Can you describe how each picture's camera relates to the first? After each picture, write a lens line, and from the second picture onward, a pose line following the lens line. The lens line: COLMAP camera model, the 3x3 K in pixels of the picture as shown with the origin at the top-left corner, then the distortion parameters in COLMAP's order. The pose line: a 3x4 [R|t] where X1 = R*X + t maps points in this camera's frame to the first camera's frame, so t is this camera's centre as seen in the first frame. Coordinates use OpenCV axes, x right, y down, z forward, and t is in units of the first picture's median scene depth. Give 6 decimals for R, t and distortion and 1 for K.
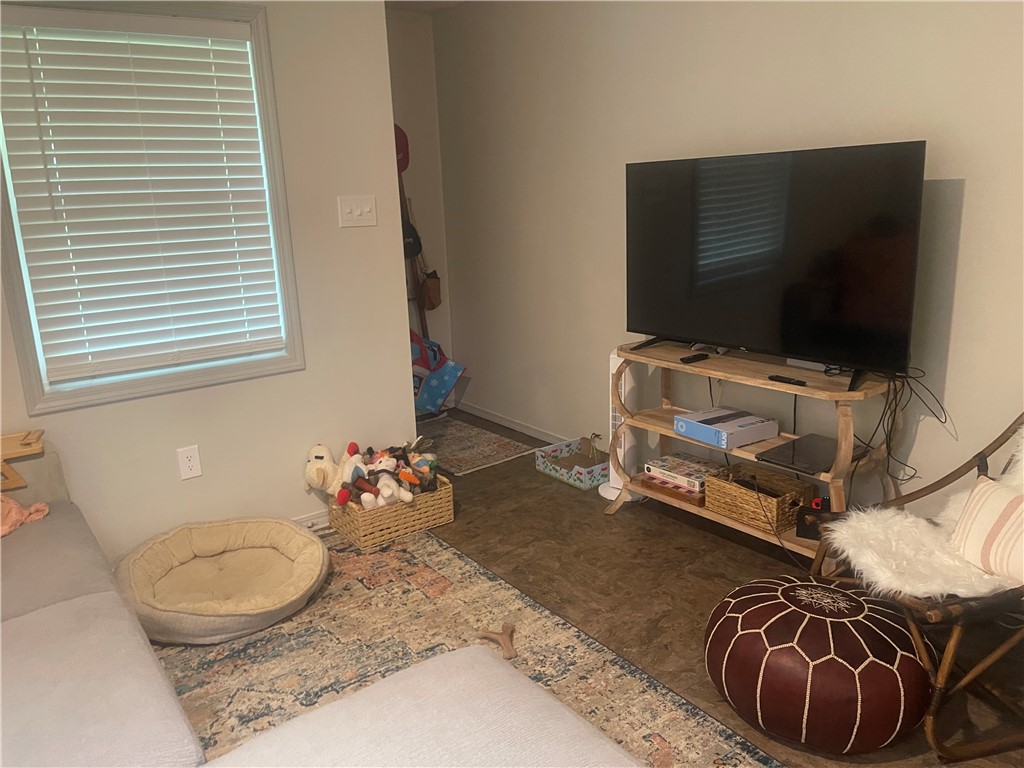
lens RADIAL K [[776.7, 0, 512.0], [0, 776.7, 384.0], [0, 0, 1]] dist [0.074560, -0.093035]
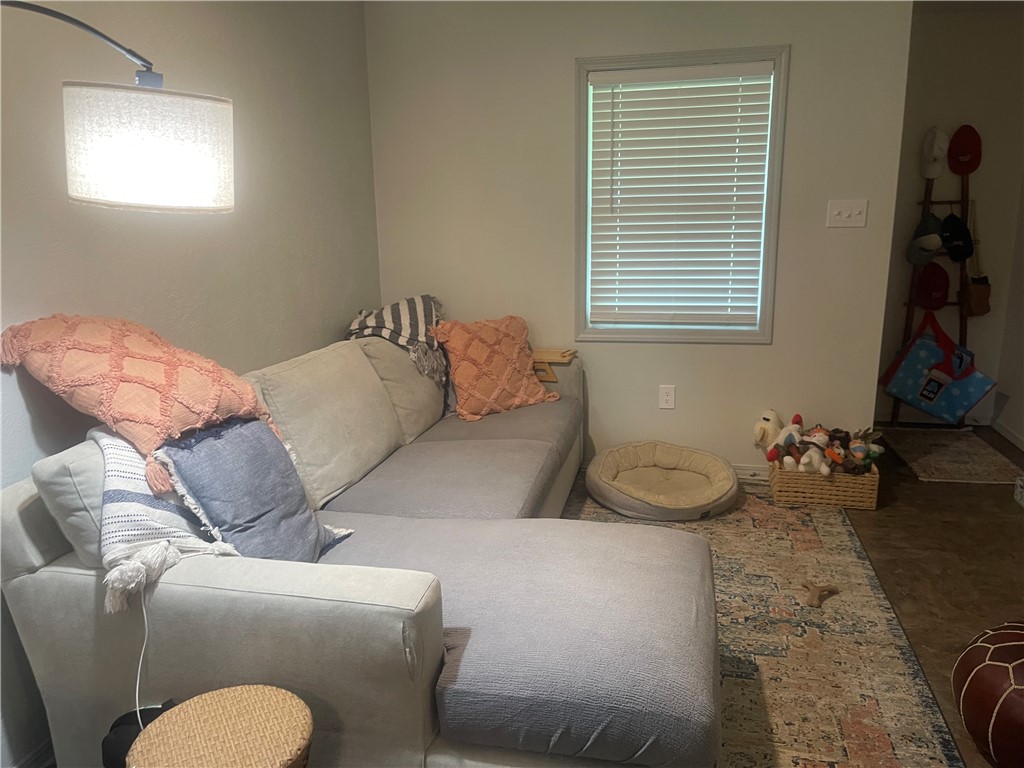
lens RADIAL K [[776.7, 0, 512.0], [0, 776.7, 384.0], [0, 0, 1]] dist [0.074560, -0.093035]
pose [[0.661935, 0.198525, -0.722793, 0.360431], [-0.191479, 0.977080, 0.093012, 0.005029], [0.724692, 0.076832, 0.684777, -0.105573]]
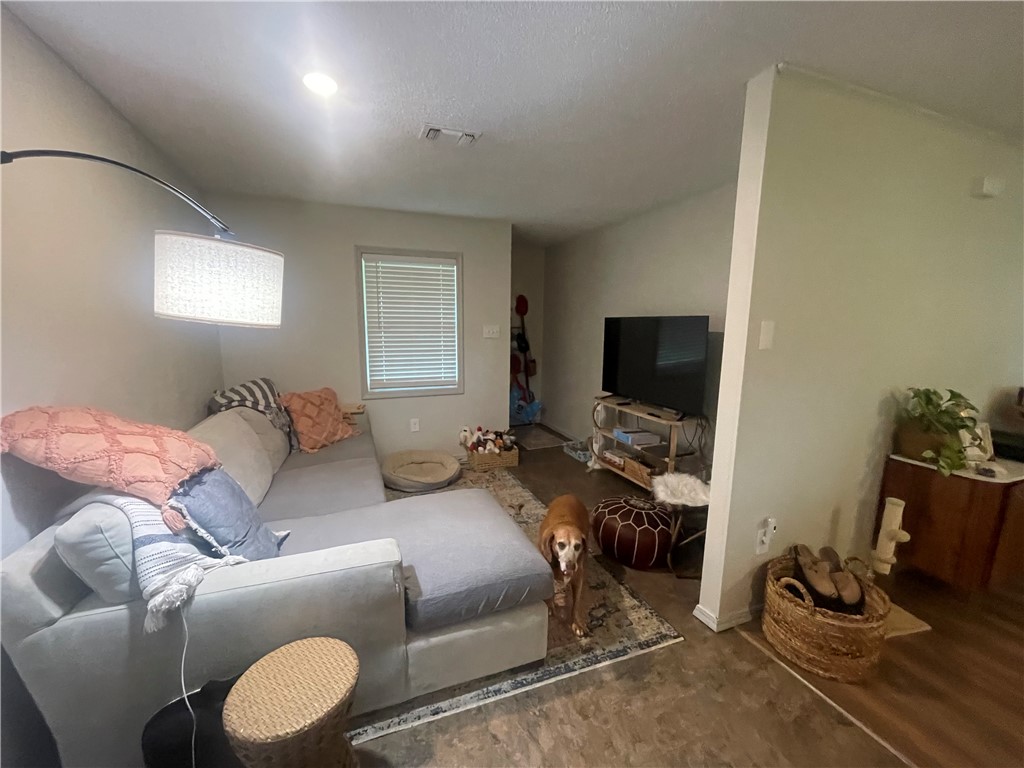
lens RADIAL K [[412.1, 0, 507.7], [0, 412.1, 388.0], [0, 0, 1]] dist [0.010737, -0.004952]
pose [[0.963704, 0.088600, -0.251842, 0.196106], [-0.109248, 0.991603, -0.069198, 0.038165], [0.243596, 0.094199, 0.965291, -0.219763]]
